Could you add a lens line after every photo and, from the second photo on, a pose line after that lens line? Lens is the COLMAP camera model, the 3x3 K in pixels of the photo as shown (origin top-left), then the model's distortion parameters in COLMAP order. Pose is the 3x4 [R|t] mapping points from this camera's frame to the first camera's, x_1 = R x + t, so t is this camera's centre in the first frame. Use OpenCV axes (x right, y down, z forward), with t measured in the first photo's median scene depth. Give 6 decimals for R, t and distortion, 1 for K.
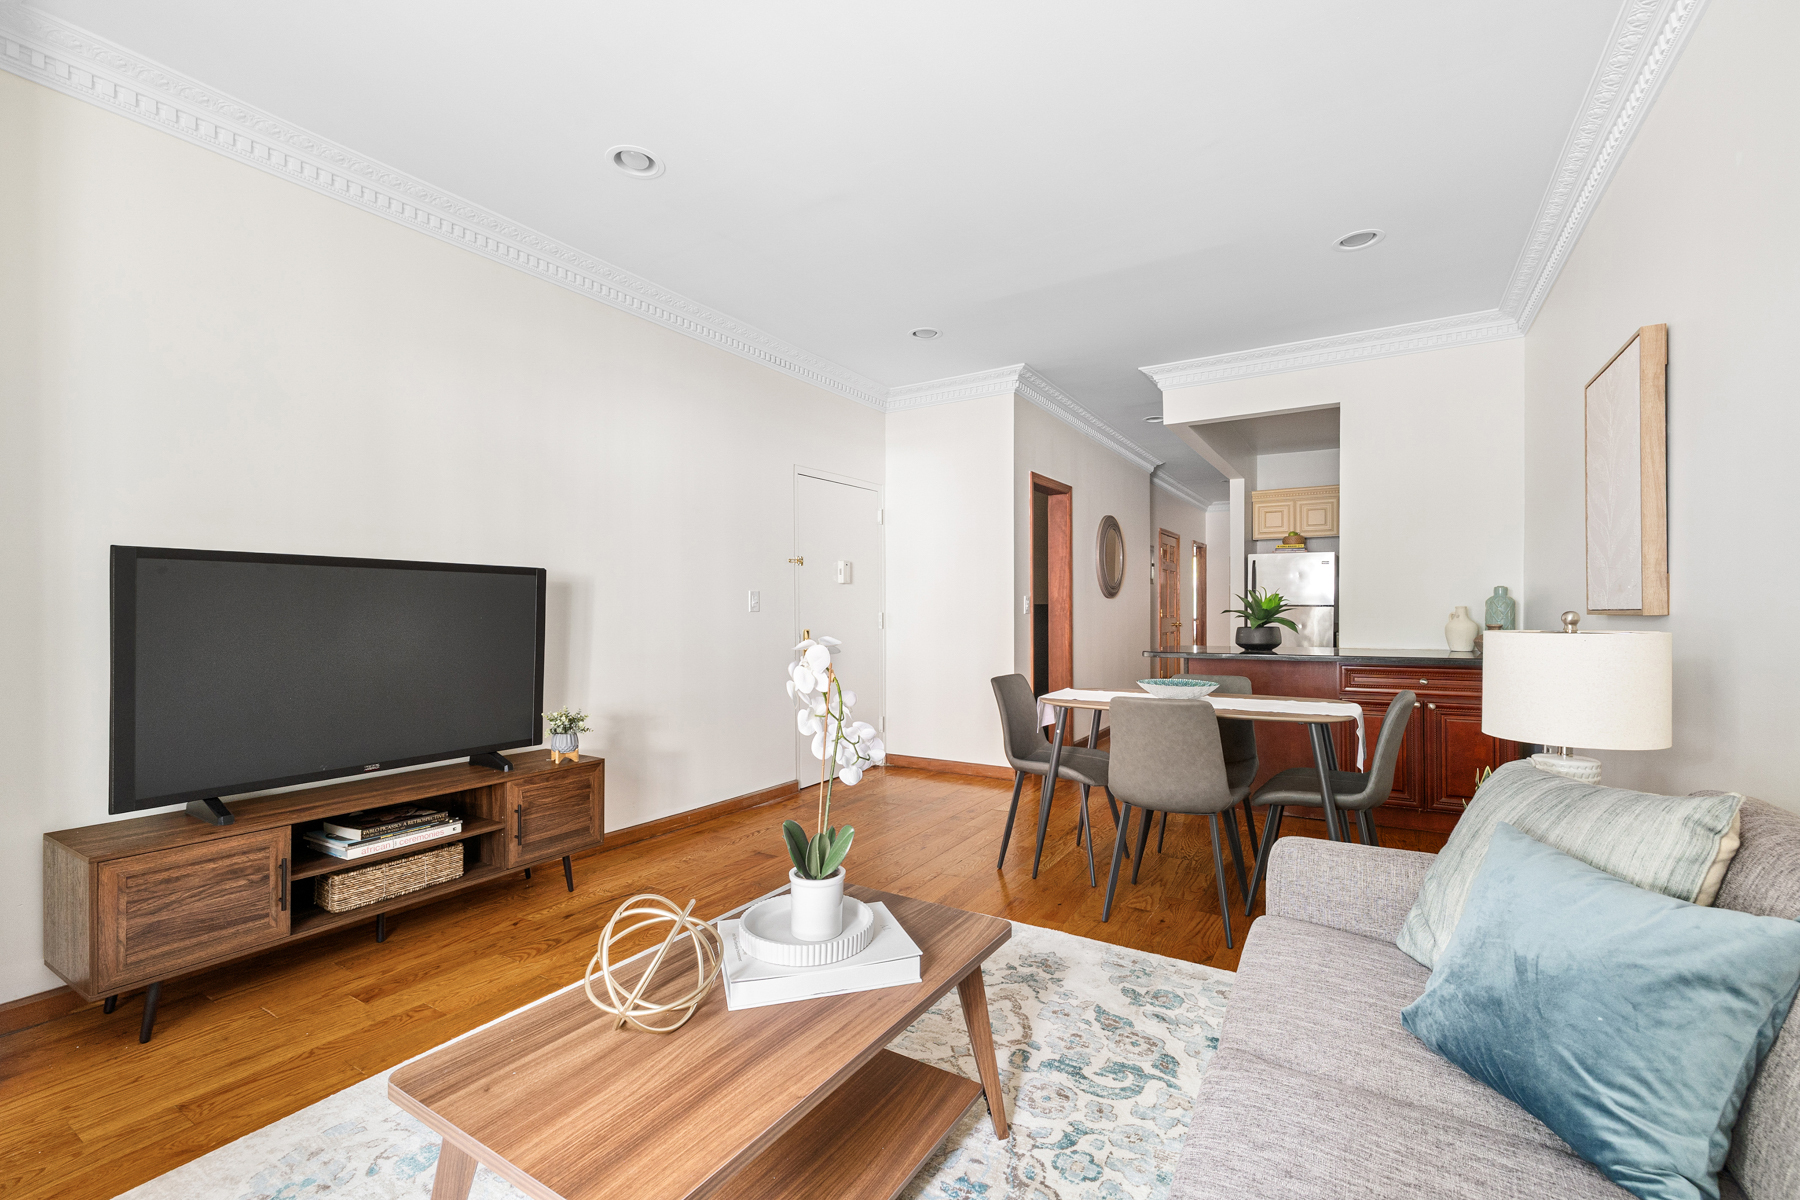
lens RADIAL K [[772.5, 0, 897.0], [0, 772.5, 608.1], [0, 0, 1]] dist [0.001869, 0.000129]
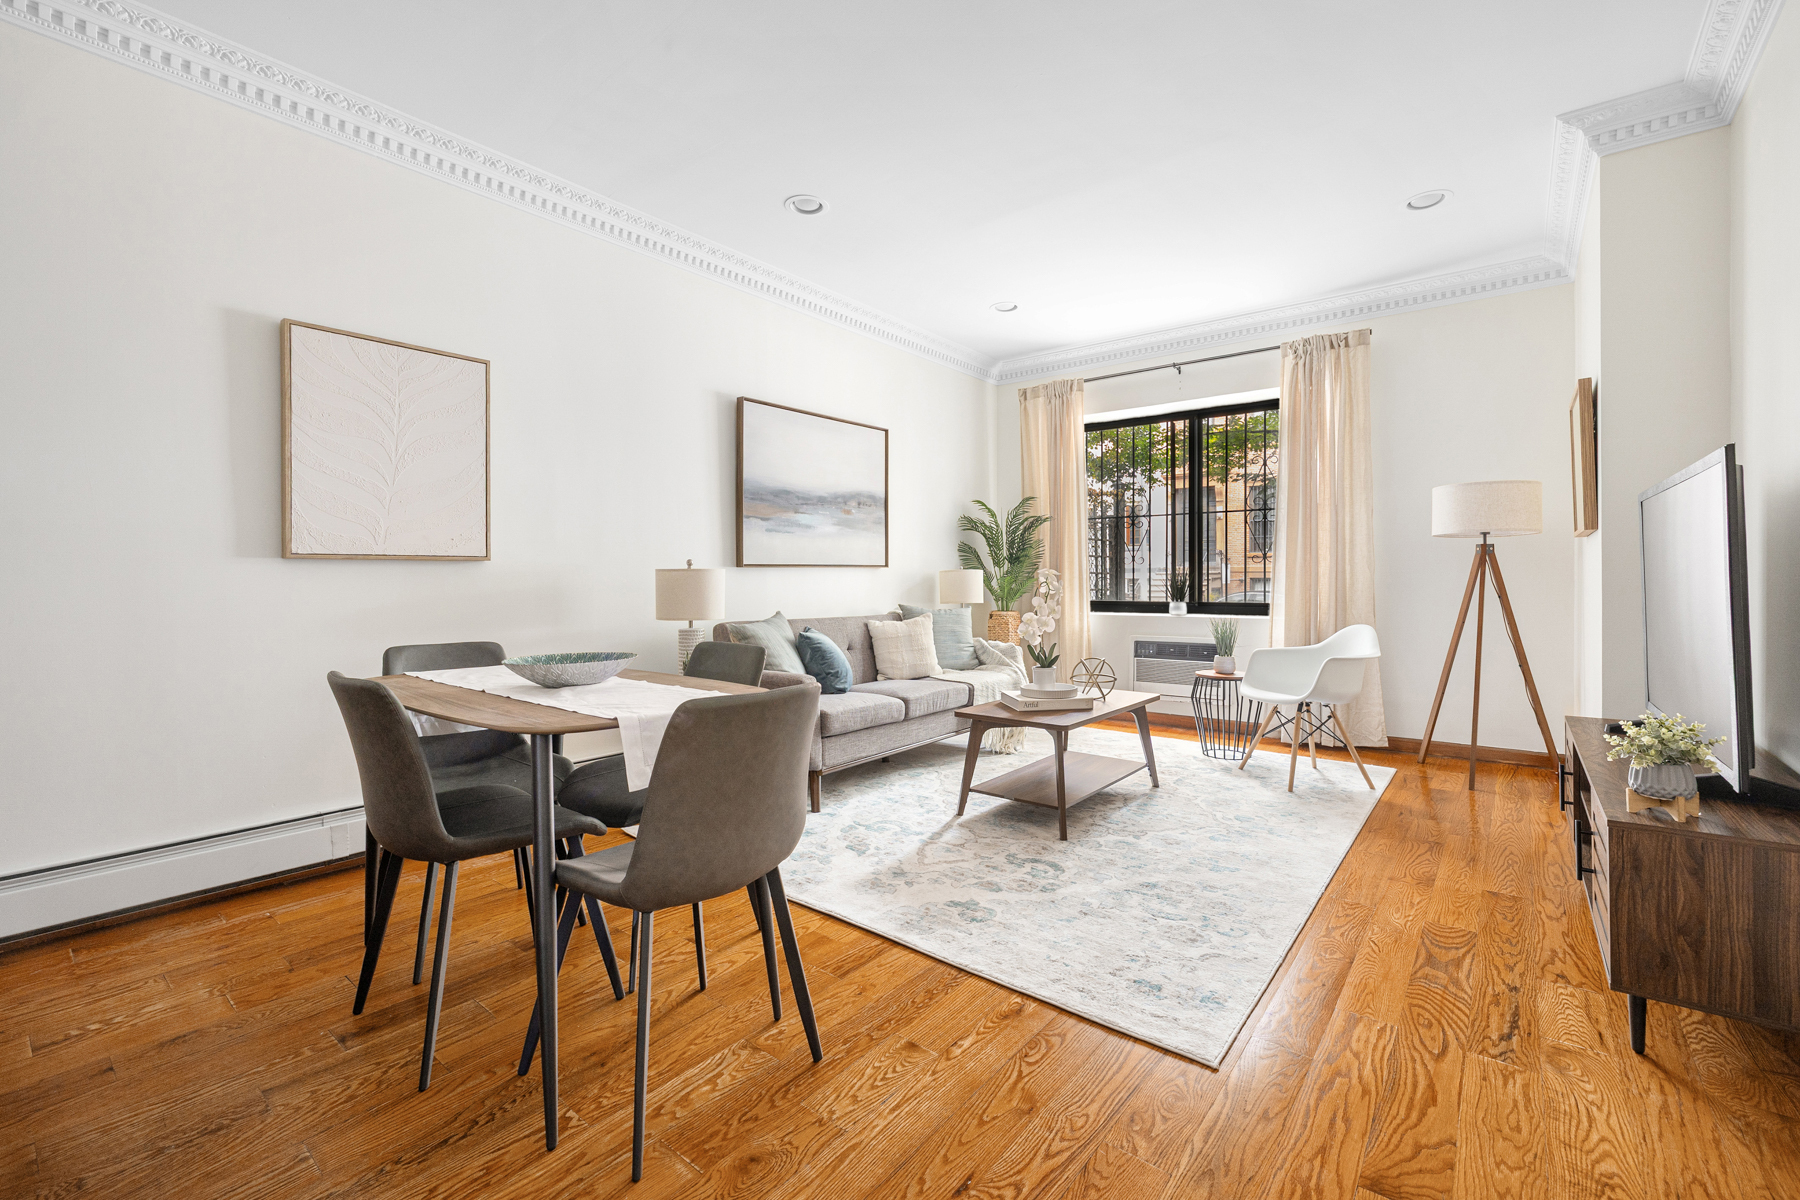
lens RADIAL K [[747.6, 0, 902.5], [0, 747.6, 590.9], [0, 0, 1]] dist [0.003414, 0.000239]
pose [[-0.992317, 0.004917, 0.123626, 0.027722], [0.007015, 0.999839, 0.016538, 0.043030], [-0.123525, 0.017278, -0.992191, 2.093514]]
